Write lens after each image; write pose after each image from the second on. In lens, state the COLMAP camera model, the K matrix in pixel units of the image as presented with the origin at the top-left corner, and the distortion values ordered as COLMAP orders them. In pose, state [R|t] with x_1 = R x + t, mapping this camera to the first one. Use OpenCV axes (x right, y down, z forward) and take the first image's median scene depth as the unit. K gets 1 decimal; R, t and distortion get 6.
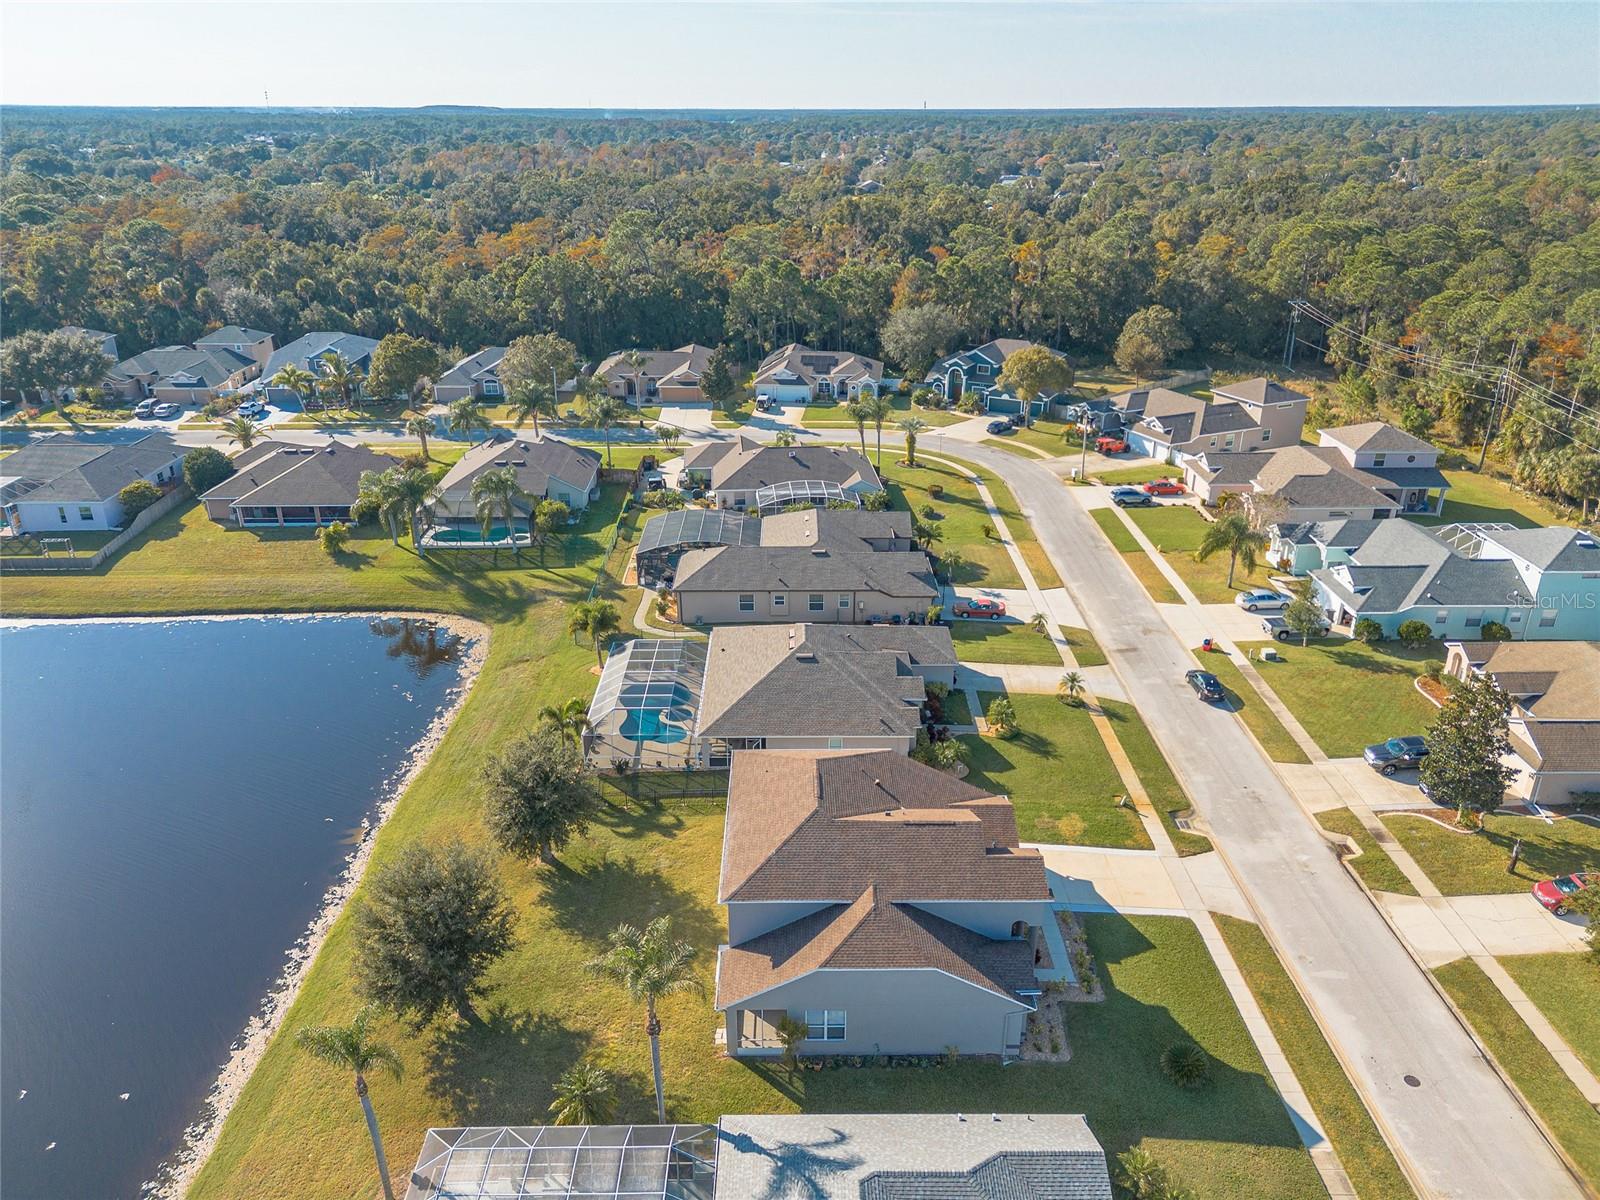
lens RADIAL K [[1128.9, 0, 800.0], [0, 1128.9, 600.0], [0, 0, 1]] dist [0.073448, -0.070634]
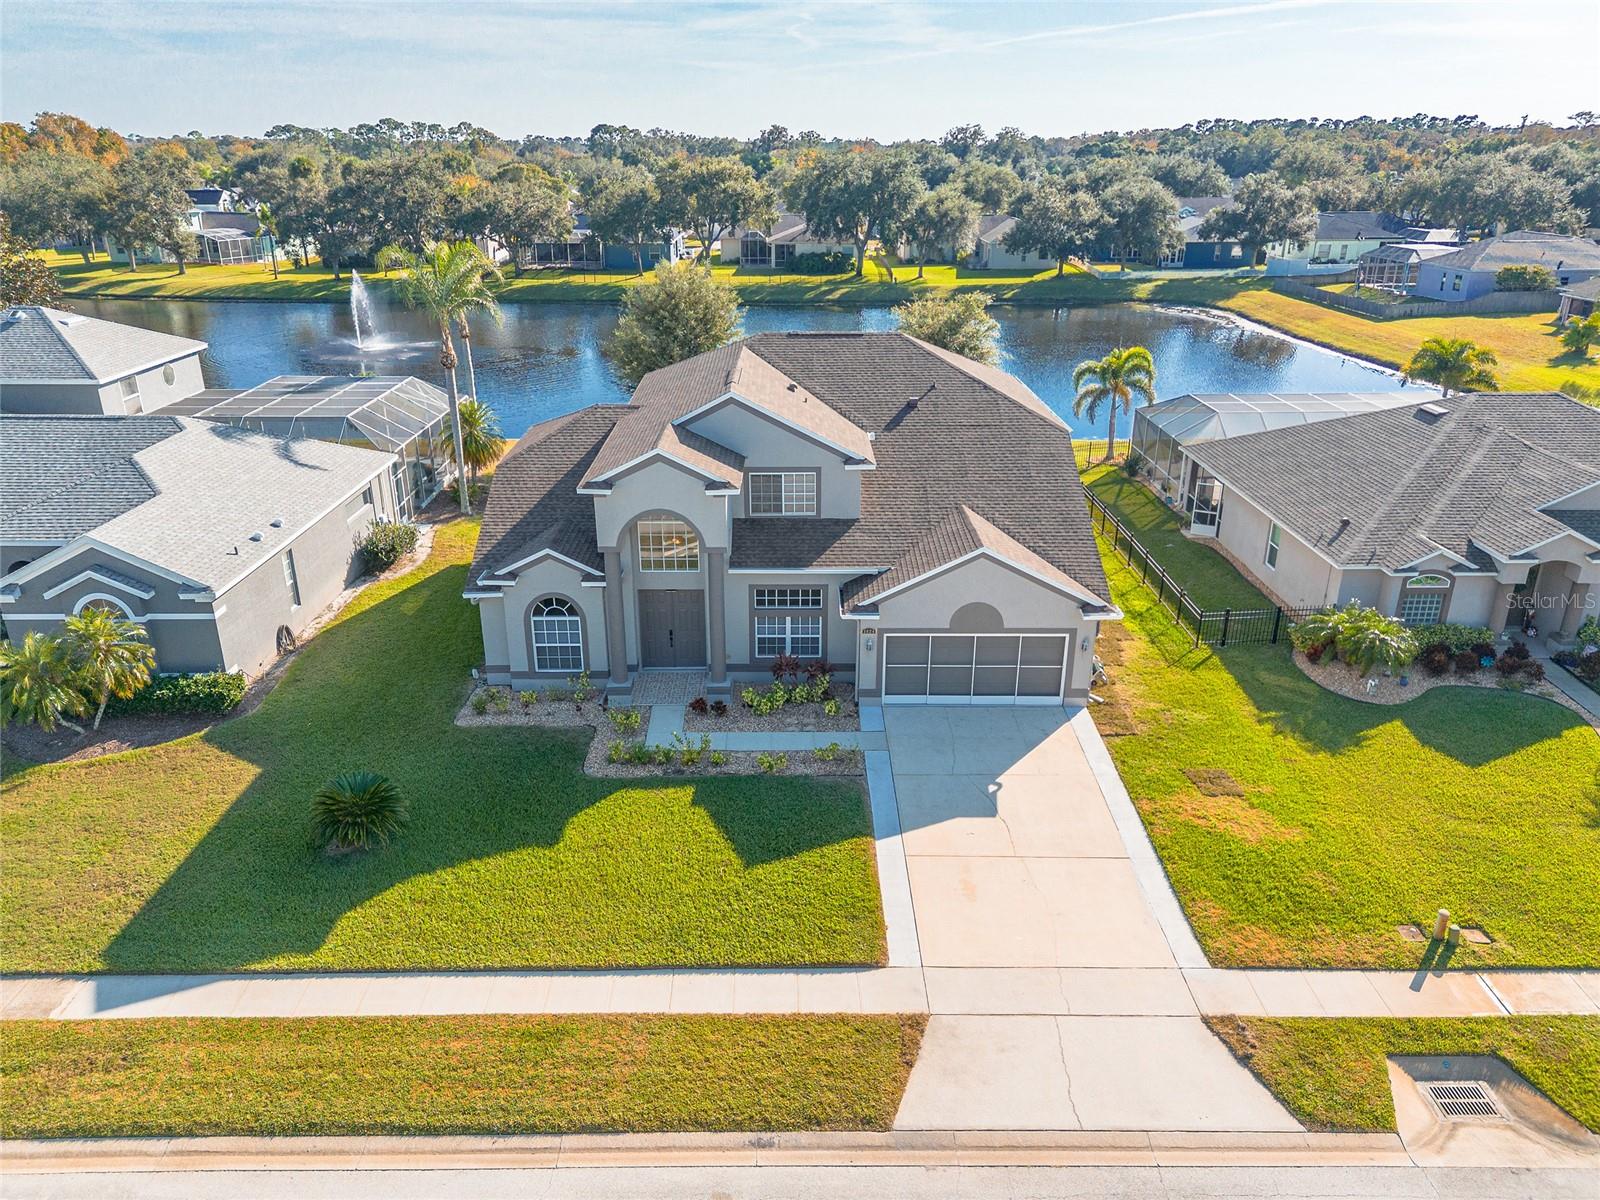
lens RADIAL K [[1119.9, 0, 796.1], [0, 1119.9, 604.6], [0, 0, 1]] dist [0.078280, -0.076202]
pose [[0.001152, 0.372692, -0.927954, 0.459047], [-0.394051, 0.853042, 0.342116, 0.056659], [0.919088, 0.365267, 0.147843, 0.653348]]
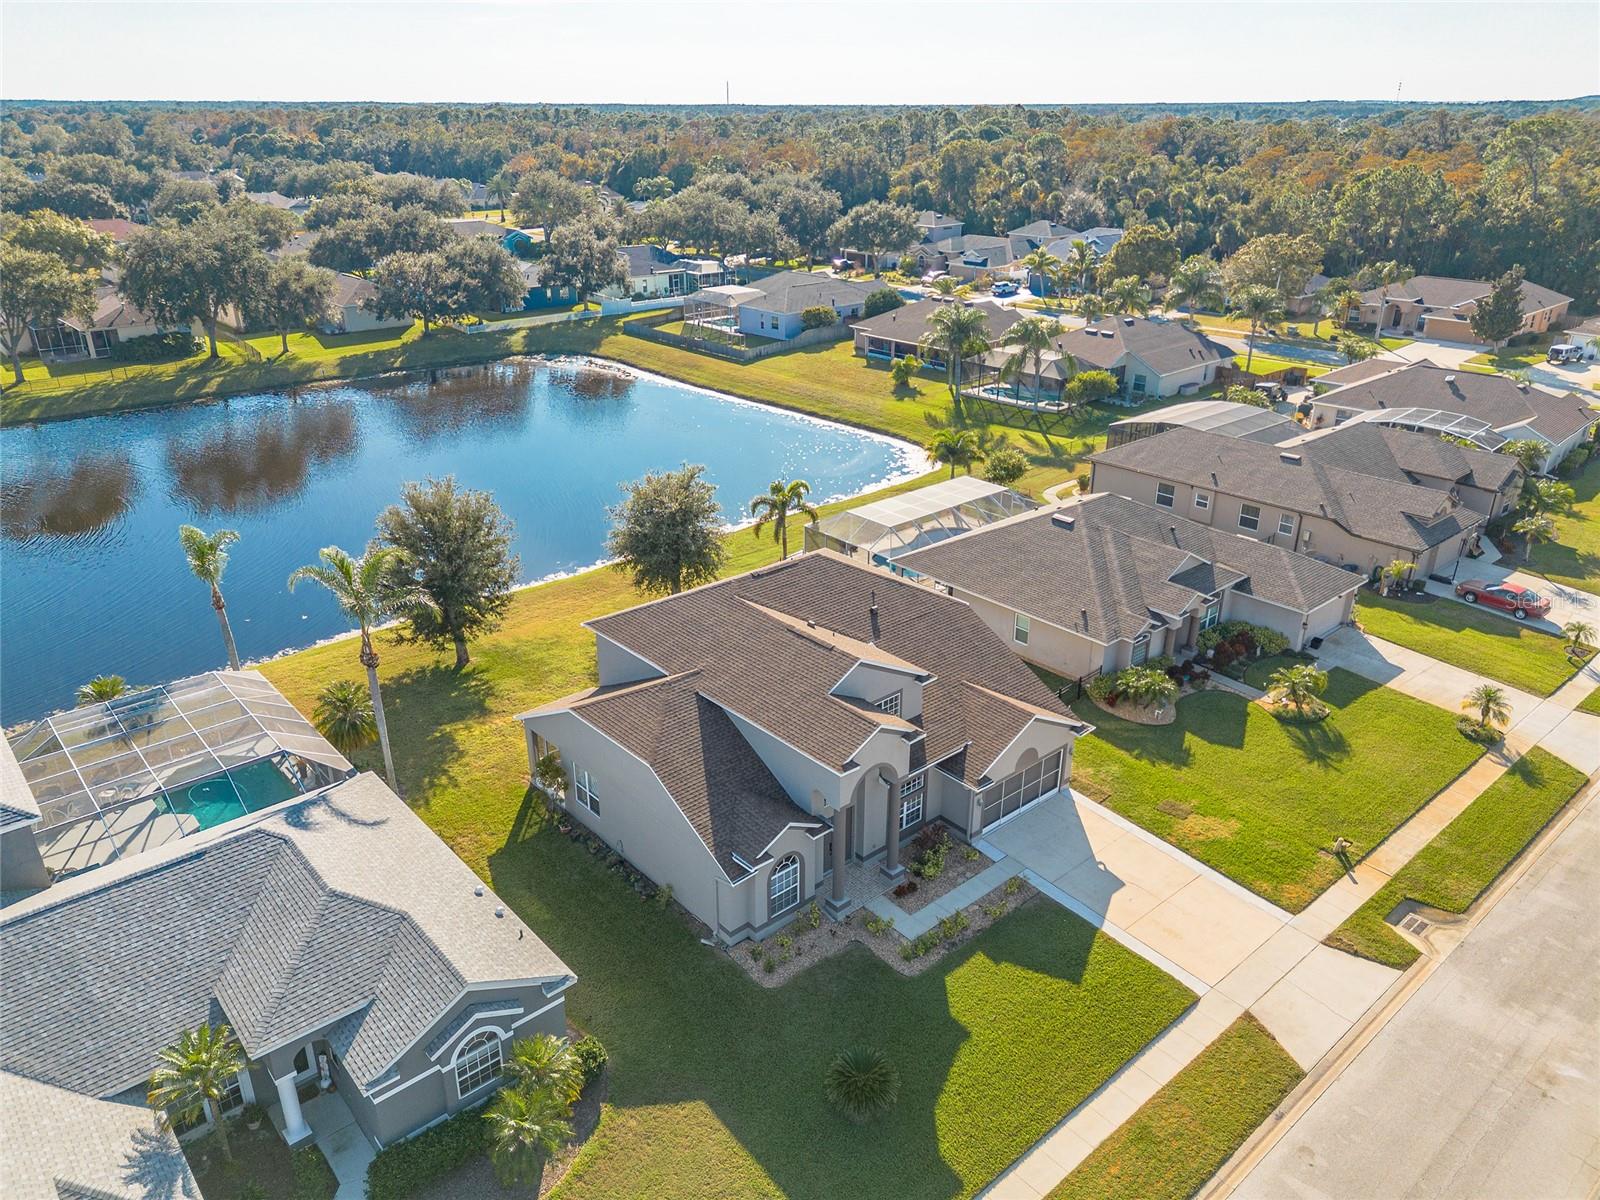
lens RADIAL K [[1128.9, 0, 800.0], [0, 1128.9, 600.0], [0, 0, 1]] dist [0.073448, -0.070634]
pose [[0.654093, 0.300188, -0.694298, 0.409774], [-0.298402, 0.945842, 0.127824, 0.052509], [0.695067, 0.123571, 0.708245, 0.306631]]
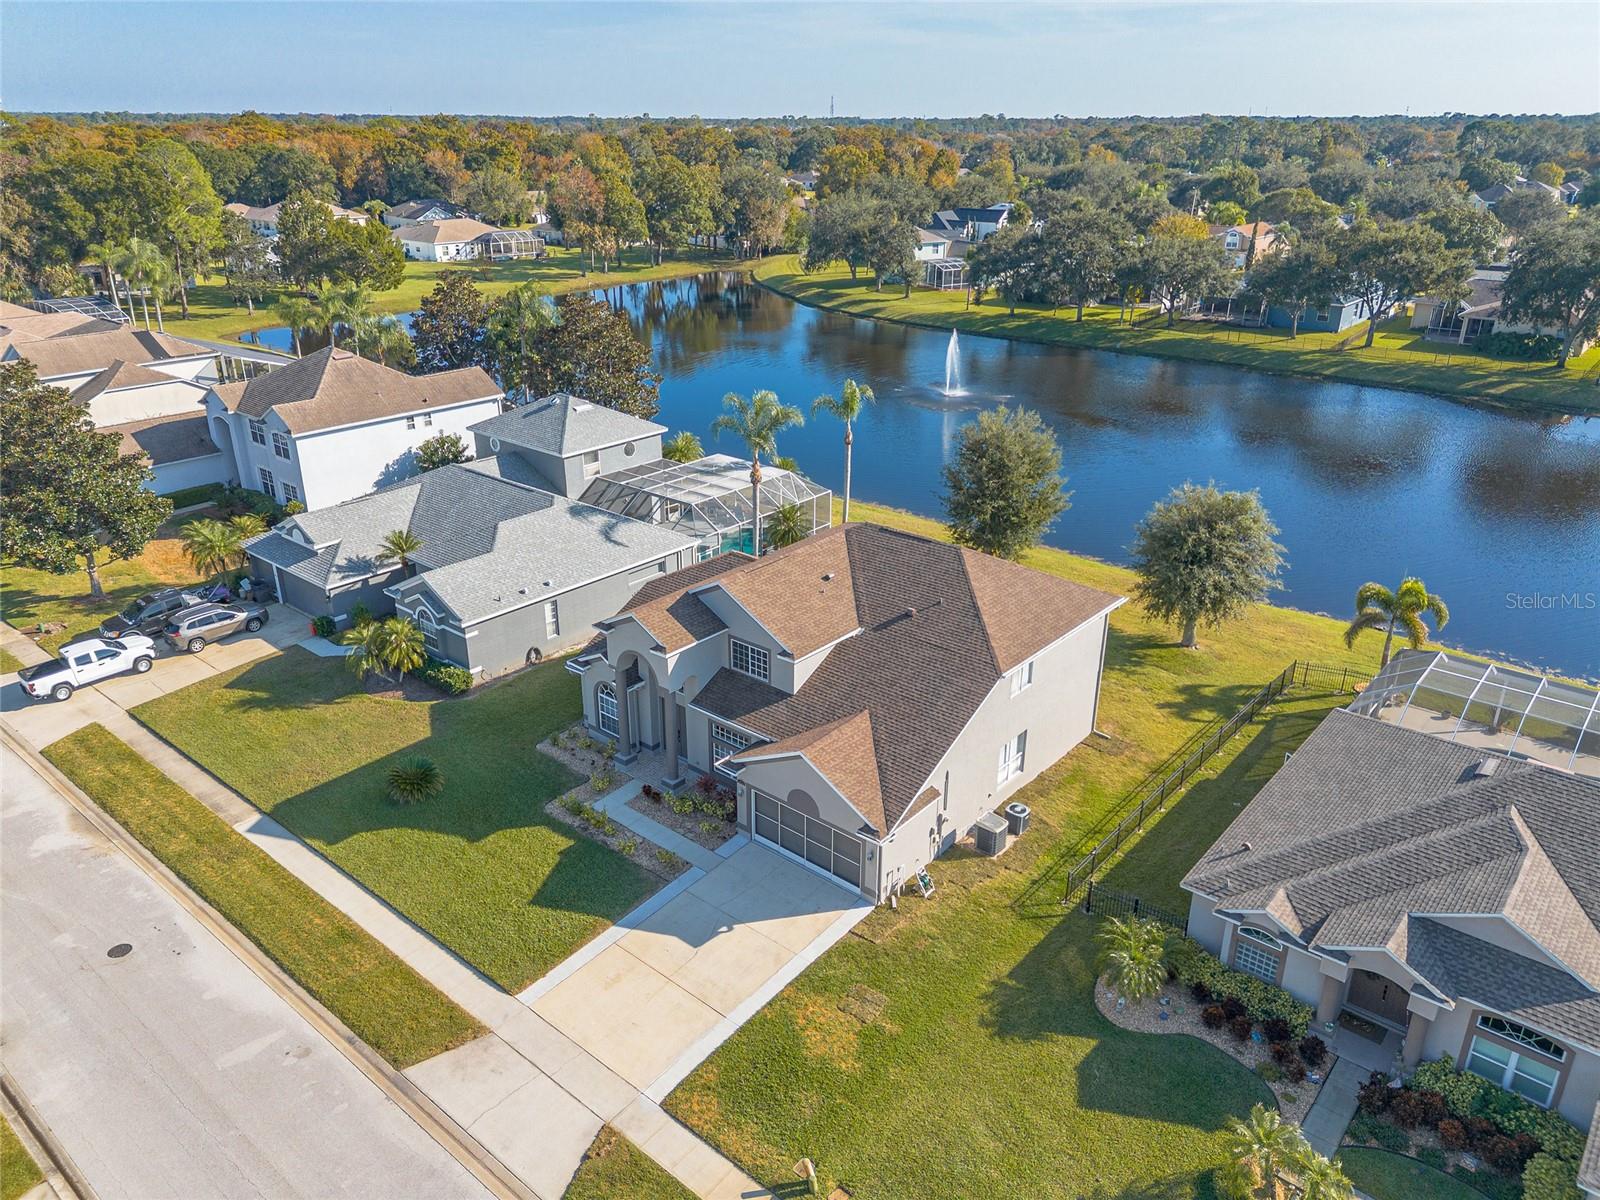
lens RADIAL K [[1128.9, 0, 800.0], [0, 1128.9, 600.0], [0, 0, 1]] dist [0.073448, -0.070634]
pose [[-0.649538, 0.292629, -0.701761, 0.427339], [-0.302900, 0.746976, 0.591843, -0.164912], [0.697390, 0.596988, -0.396552, 0.885557]]
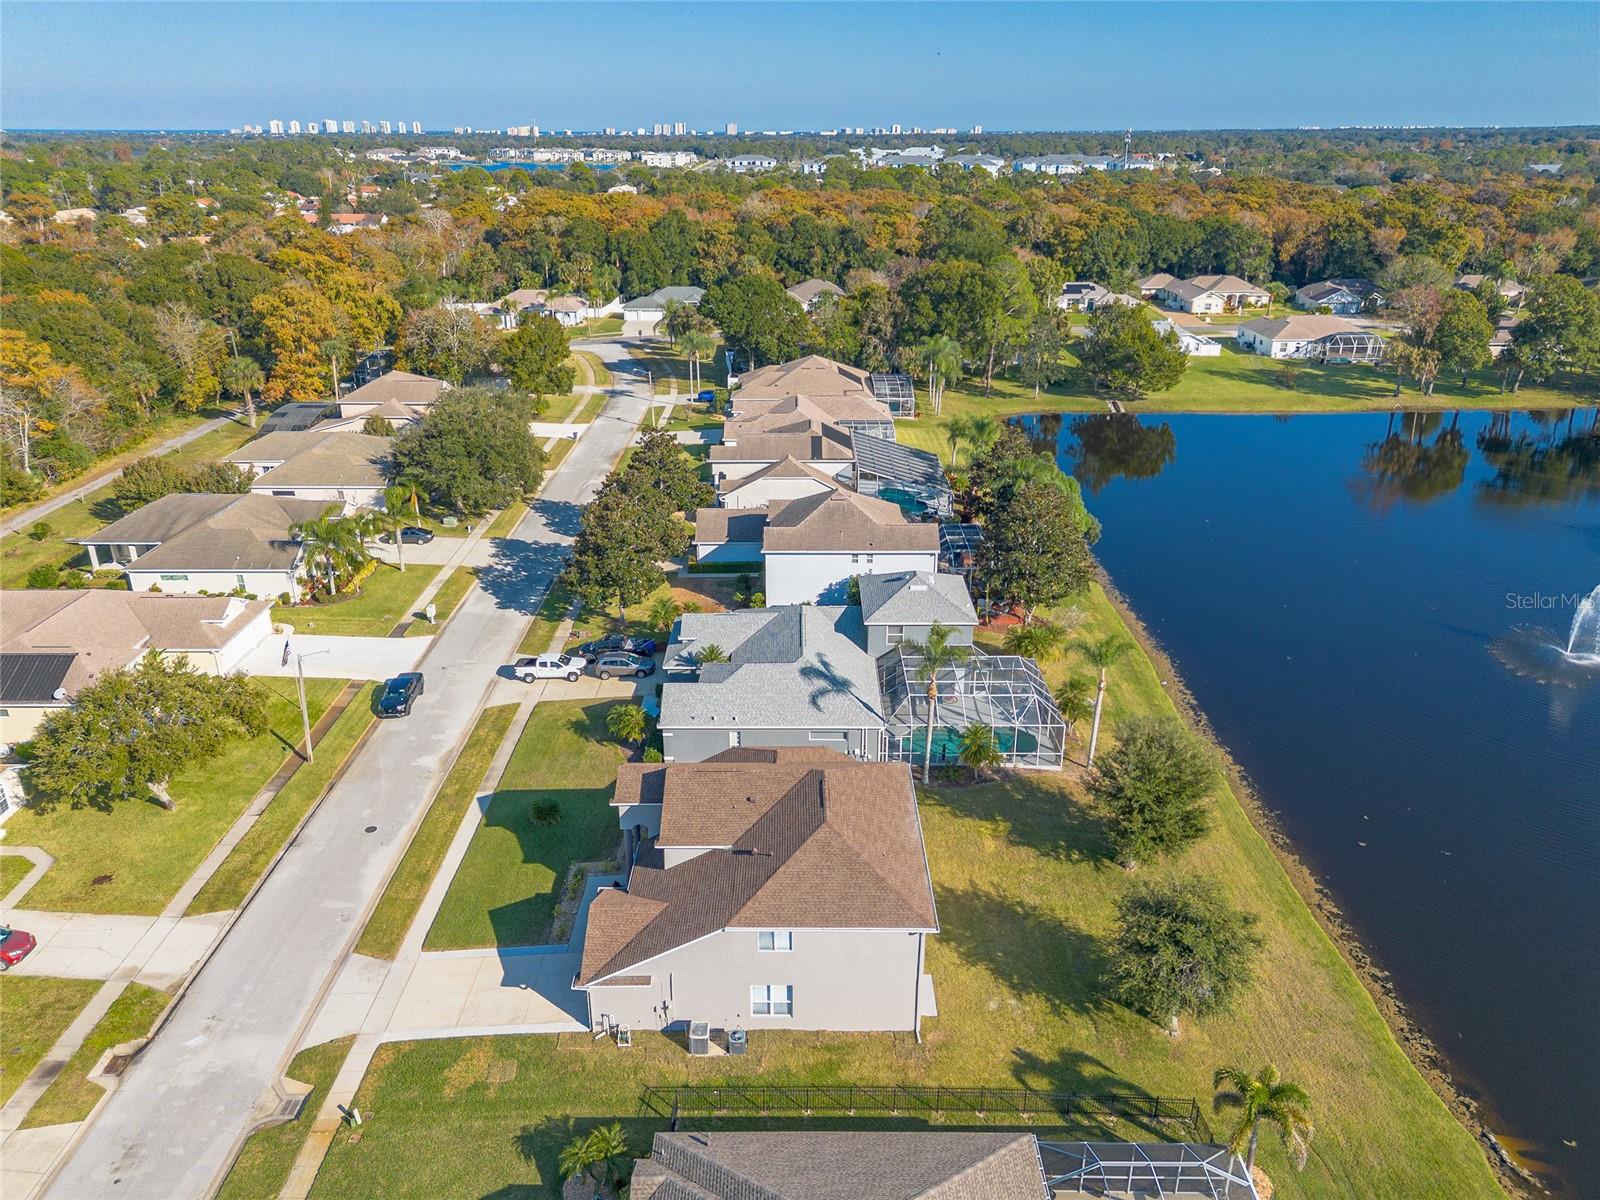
lens RADIAL K [[1119.9, 0, 796.1], [0, 1119.9, 604.6], [0, 0, 1]] dist [0.078280, -0.076202]
pose [[-0.999989, -0.003552, 0.003047, 0.024428], [-0.000287, 0.696417, 0.717637, -0.432859], [-0.004671, 0.717629, -0.696410, 1.066314]]
